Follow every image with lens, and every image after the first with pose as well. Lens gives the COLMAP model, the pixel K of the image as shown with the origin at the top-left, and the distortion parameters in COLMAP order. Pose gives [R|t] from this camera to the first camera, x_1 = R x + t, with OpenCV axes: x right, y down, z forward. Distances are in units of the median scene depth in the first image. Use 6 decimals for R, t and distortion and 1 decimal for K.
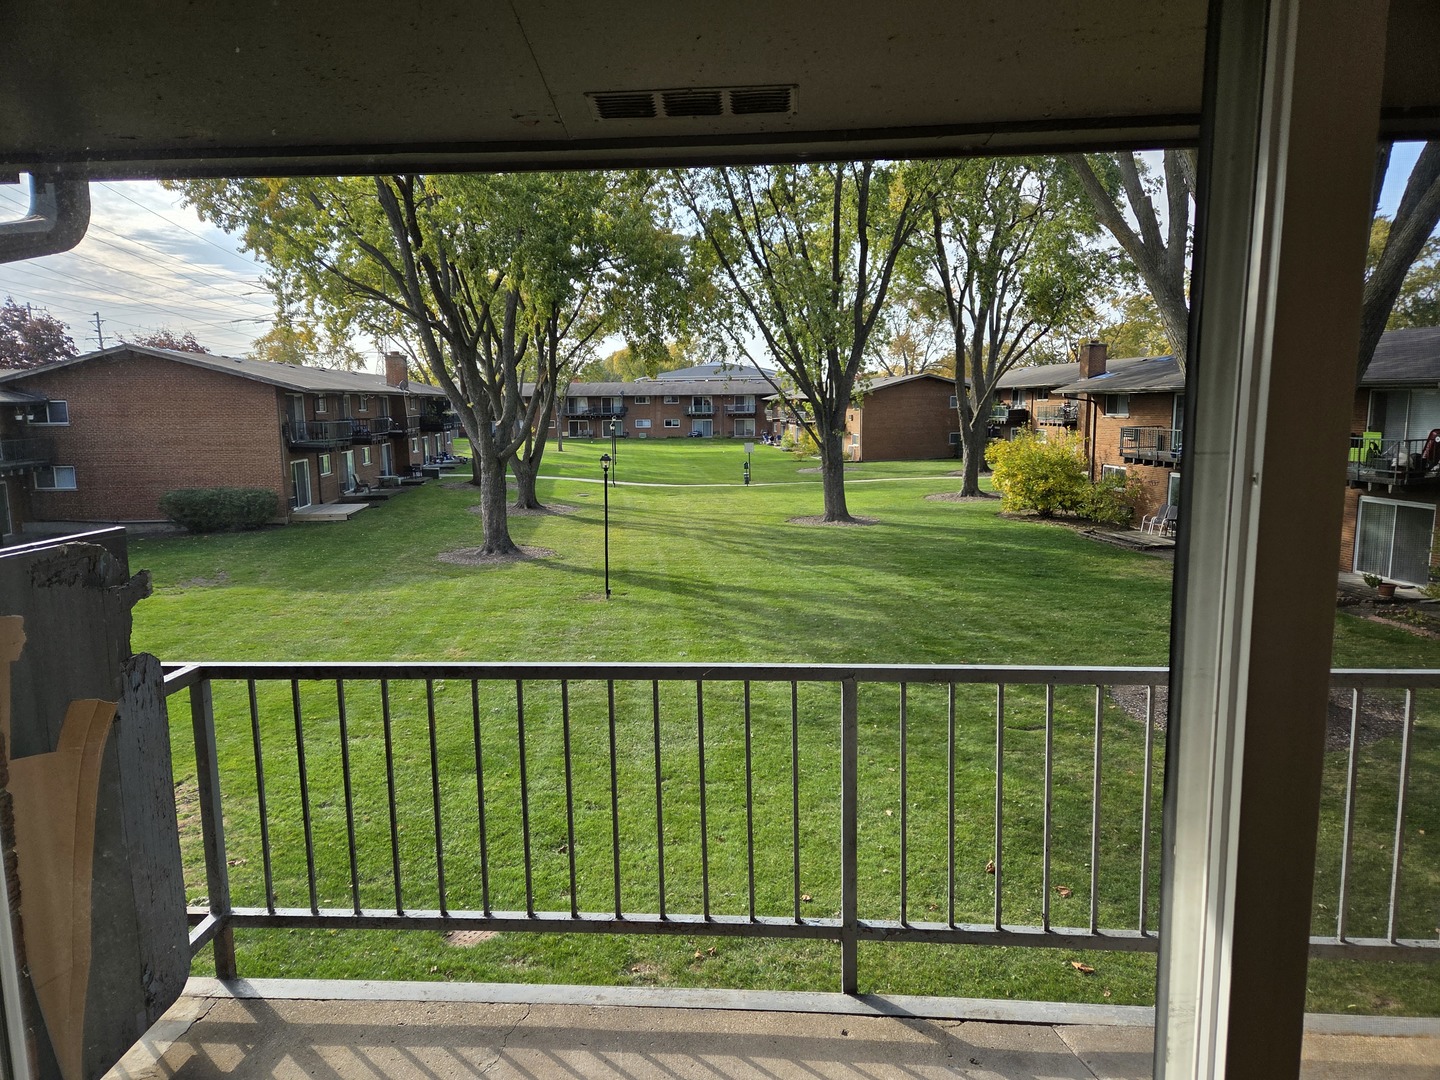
lens RADIAL K [[960.6, 0, 711.9], [0, 960.6, 544.2], [0, 0, 1]] dist [0.076408, -0.052335]
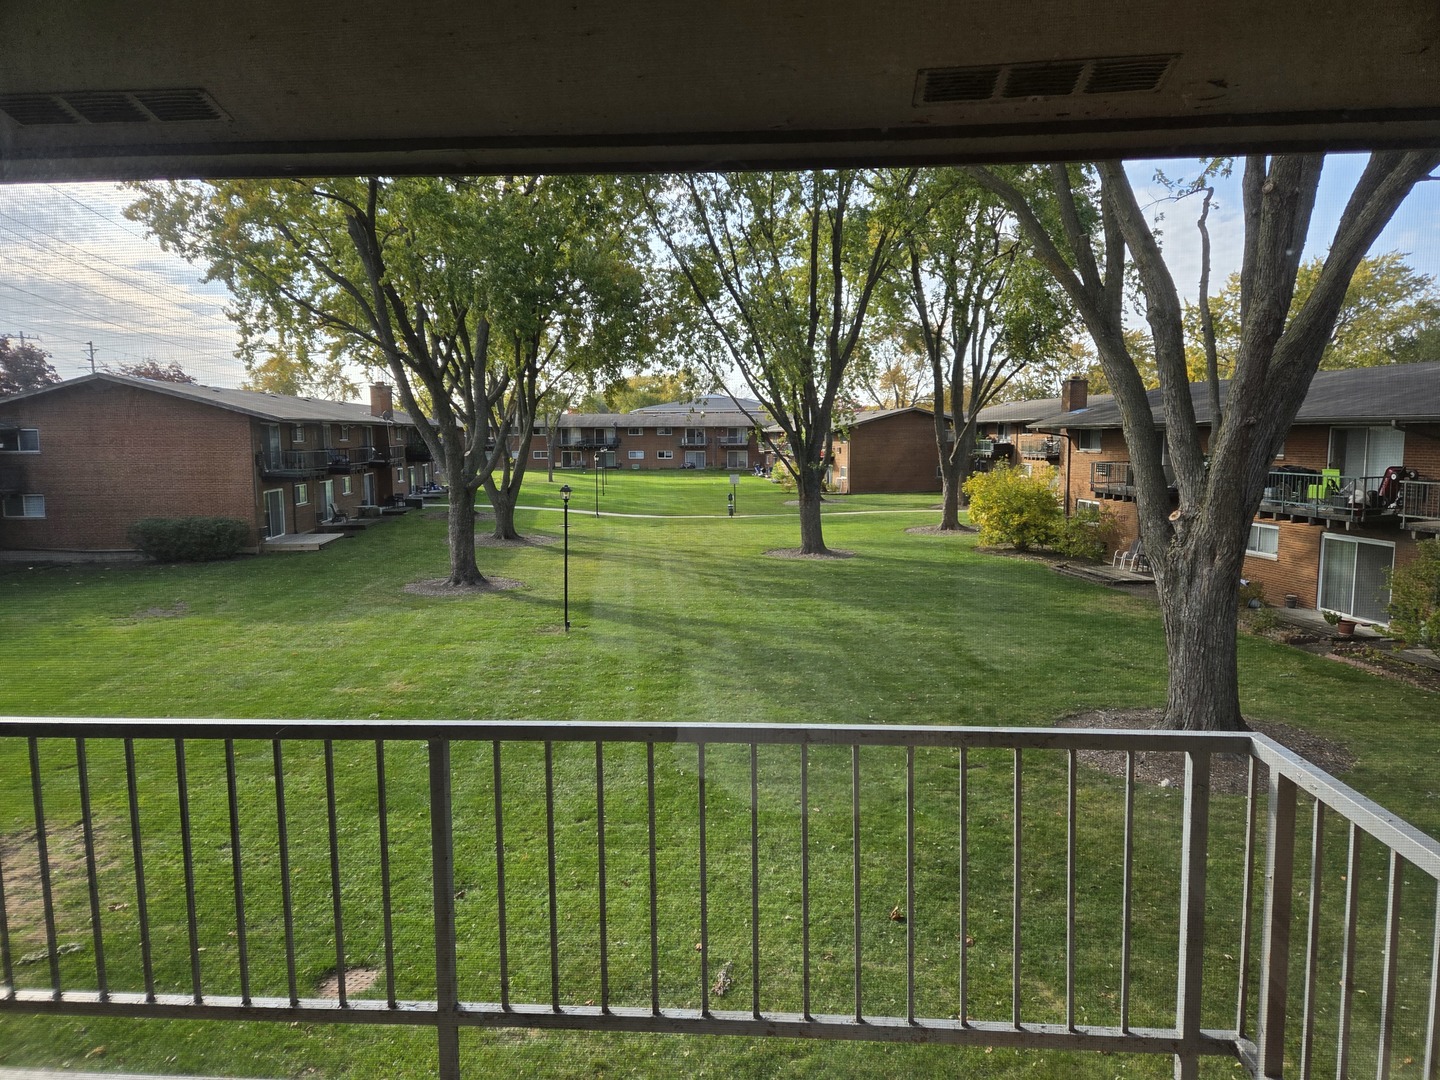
lens RADIAL K [[960.6, 0, 717.3], [0, 960.6, 538.6], [0, 0, 1]] dist [0.076408, -0.052335]
pose [[0.999972, 0.006045, 0.004392, 0.028876], [-0.005873, 0.999258, -0.038055, -0.001072], [-0.004618, 0.038028, 0.999266, 0.005033]]
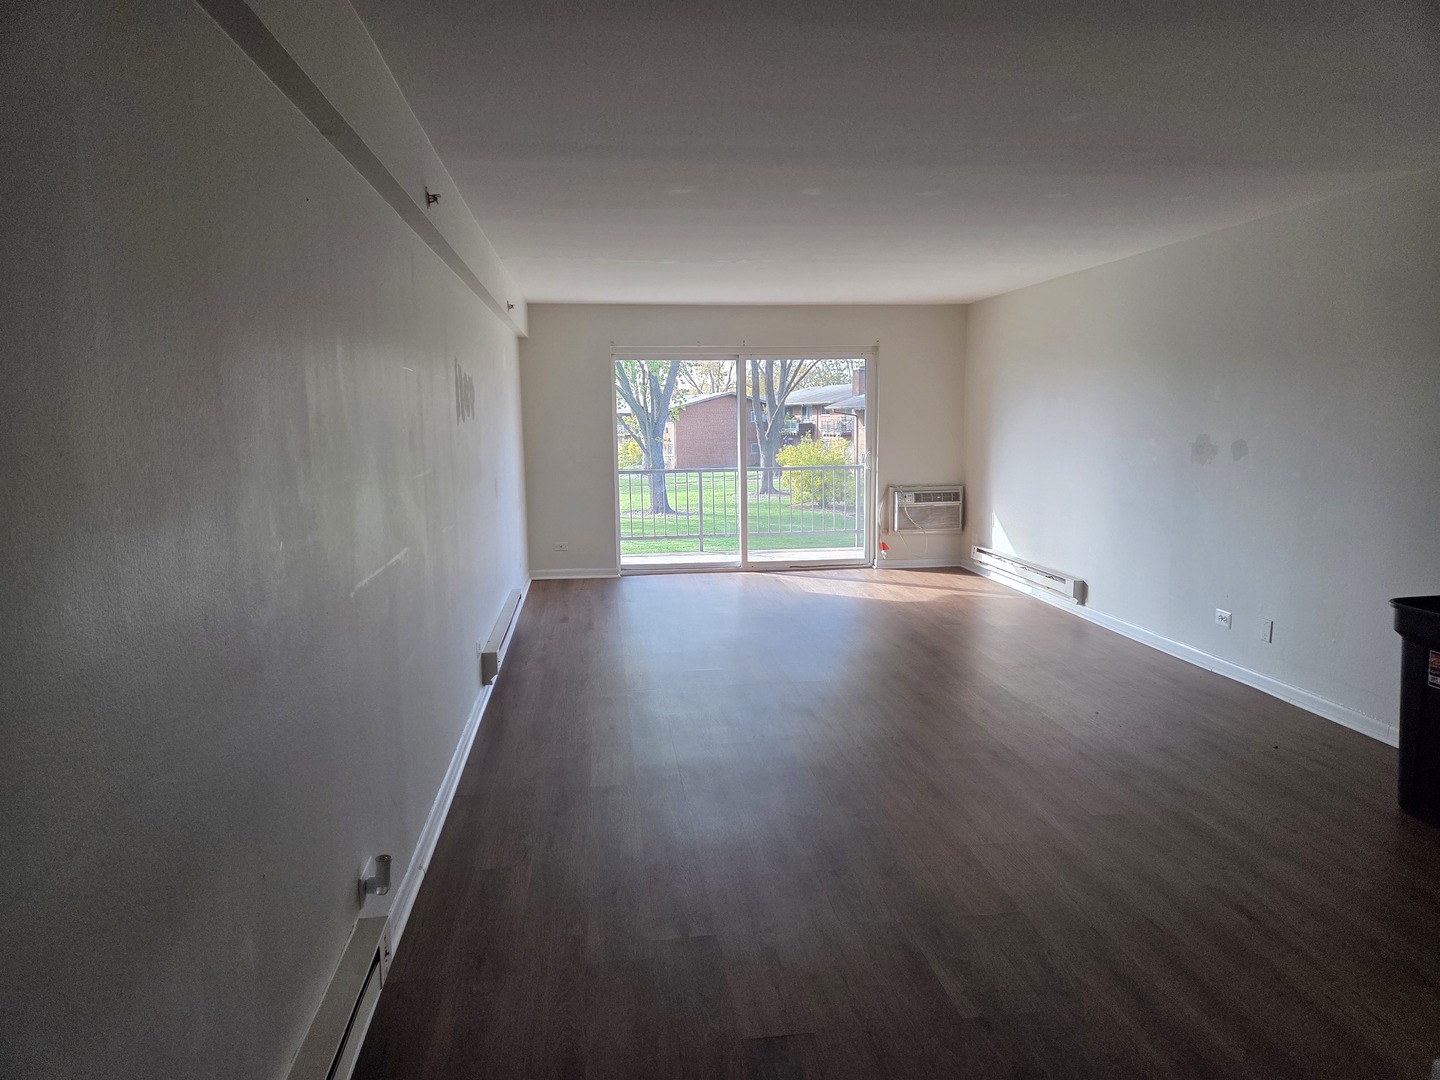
lens RADIAL K [[960.6, 0, 715.0], [0, 960.6, 542.1], [0, 0, 1]] dist [0.076408, -0.052335]
pose [[0.980602, -0.025722, 0.194313, -0.042607], [0.029114, 0.999469, -0.014621, 0.035034], [-0.193833, 0.019995, 0.980831, -0.220985]]
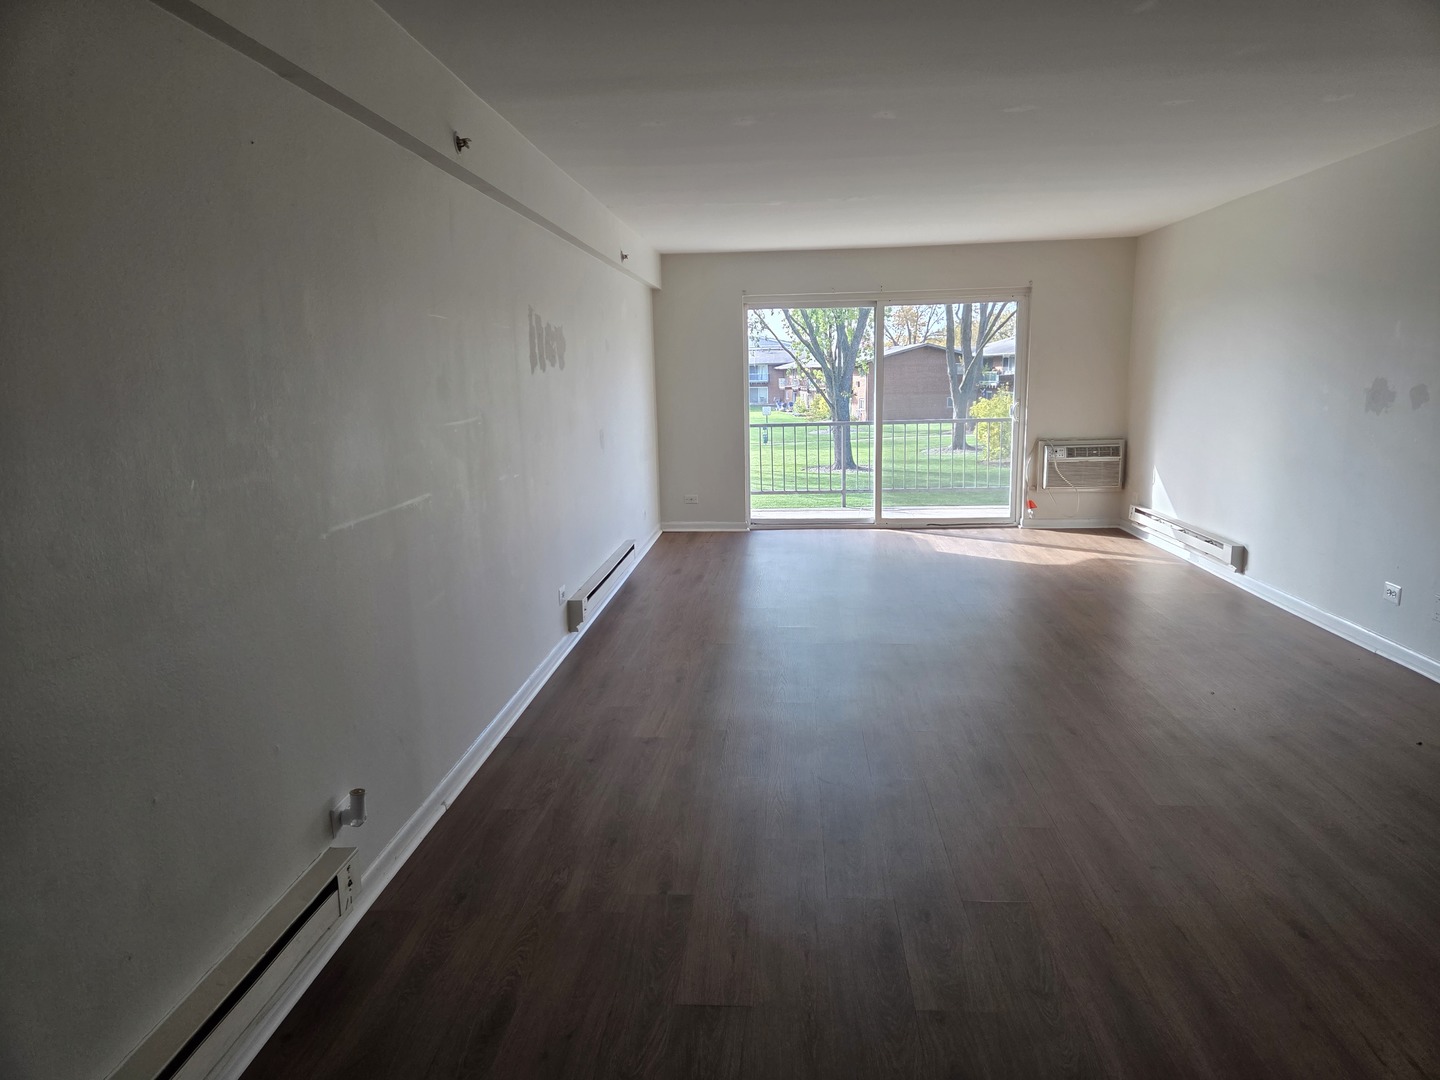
lens RADIAL K [[960.6, 0, 719.7], [0, 960.6, 542.1], [0, 0, 1]] dist [0.076408, -0.052335]
pose [[0.999959, -0.008946, -0.001653, -0.027023], [0.008989, 0.999577, 0.027666, 0.035667], [0.001404, -0.027680, 0.999616, -0.219108]]
